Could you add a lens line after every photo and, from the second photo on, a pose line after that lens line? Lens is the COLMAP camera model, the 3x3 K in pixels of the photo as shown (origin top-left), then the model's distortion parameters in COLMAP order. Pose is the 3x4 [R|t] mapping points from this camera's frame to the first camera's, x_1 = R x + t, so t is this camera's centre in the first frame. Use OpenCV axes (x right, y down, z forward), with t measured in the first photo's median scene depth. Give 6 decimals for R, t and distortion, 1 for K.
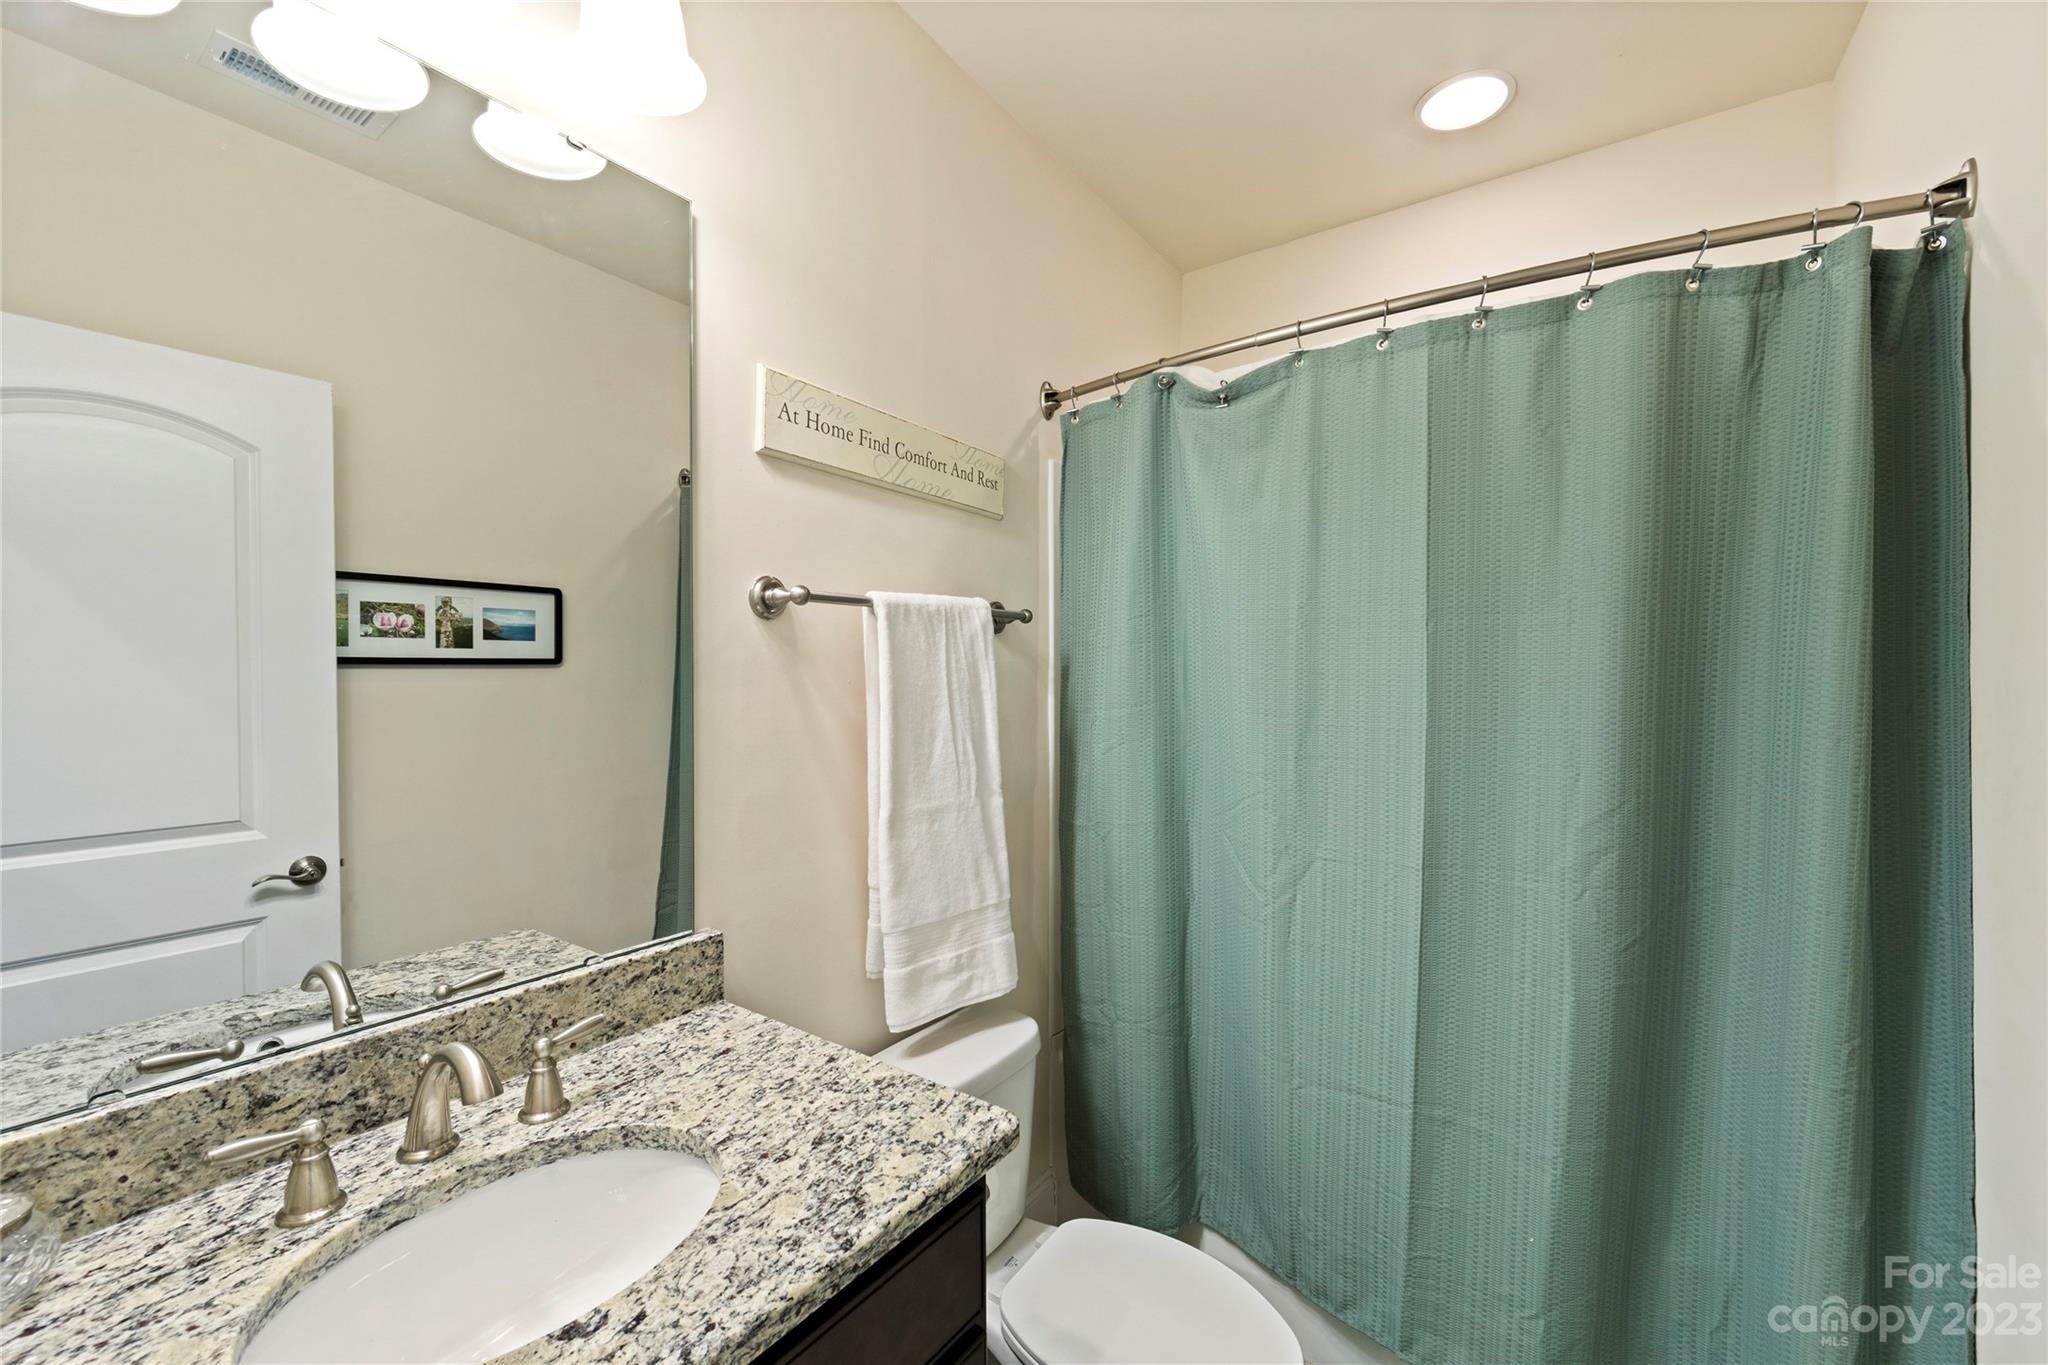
lens RADIAL K [[812.3, 0, 1023.4], [0, 812.3, 687.5], [0, 0, 1]] dist [-0.001536, -0.000388]
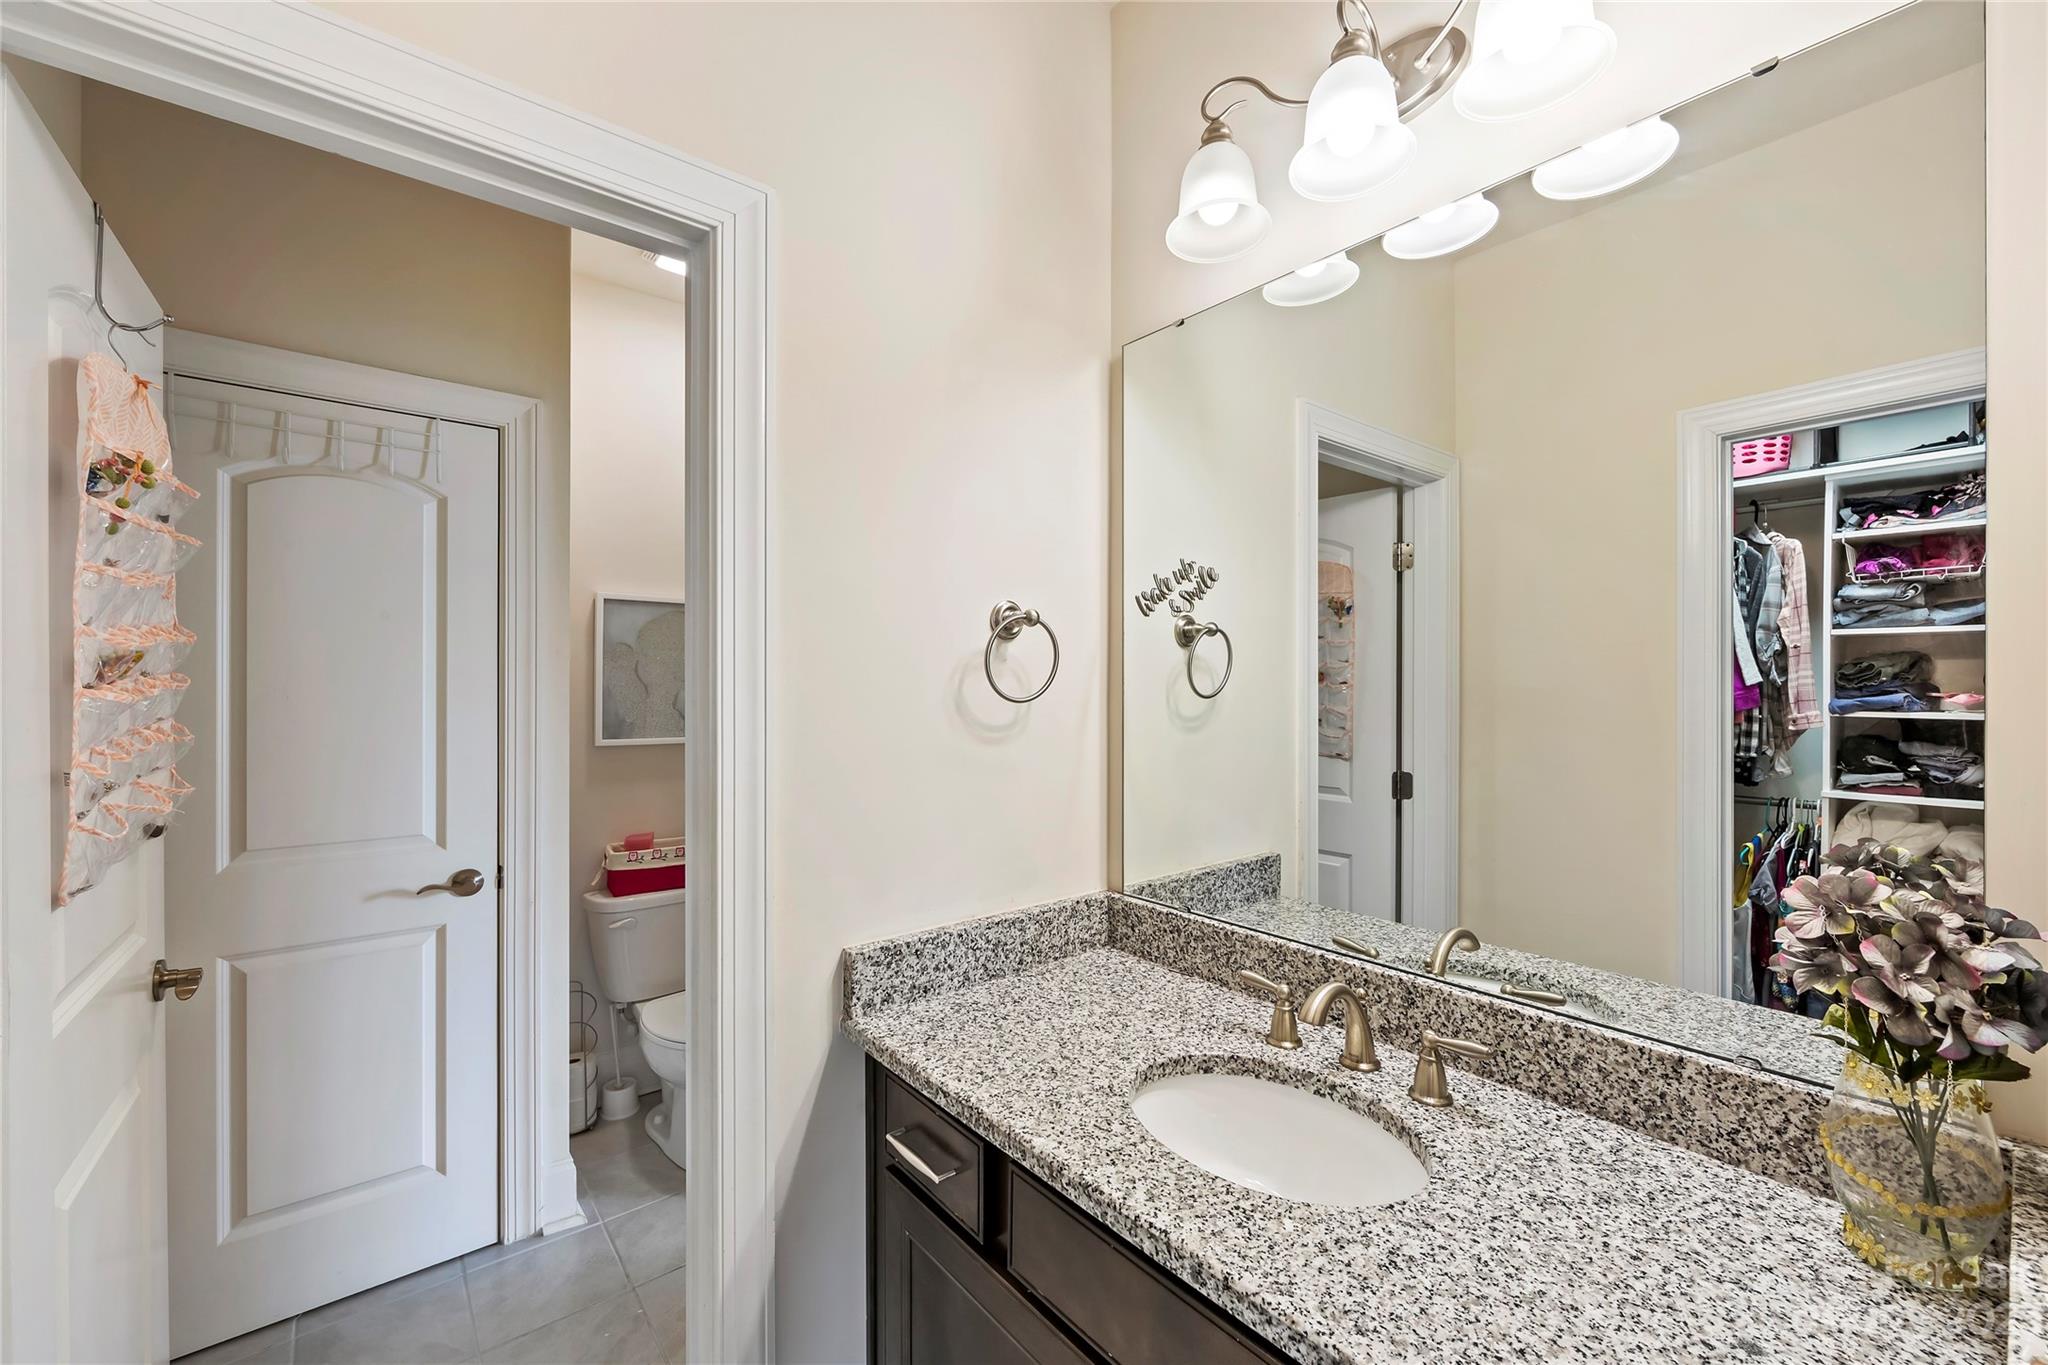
lens RADIAL K [[812.3, 0, 1023.4], [0, 812.3, 687.5], [0, 0, 1]] dist [-0.001536, -0.000388]
pose [[-0.264302, -0.000445, -0.964440, 0.692804], [-0.025393, 0.999656, 0.006498, -0.024752], [0.964106, 0.026207, -0.264222, 0.869680]]
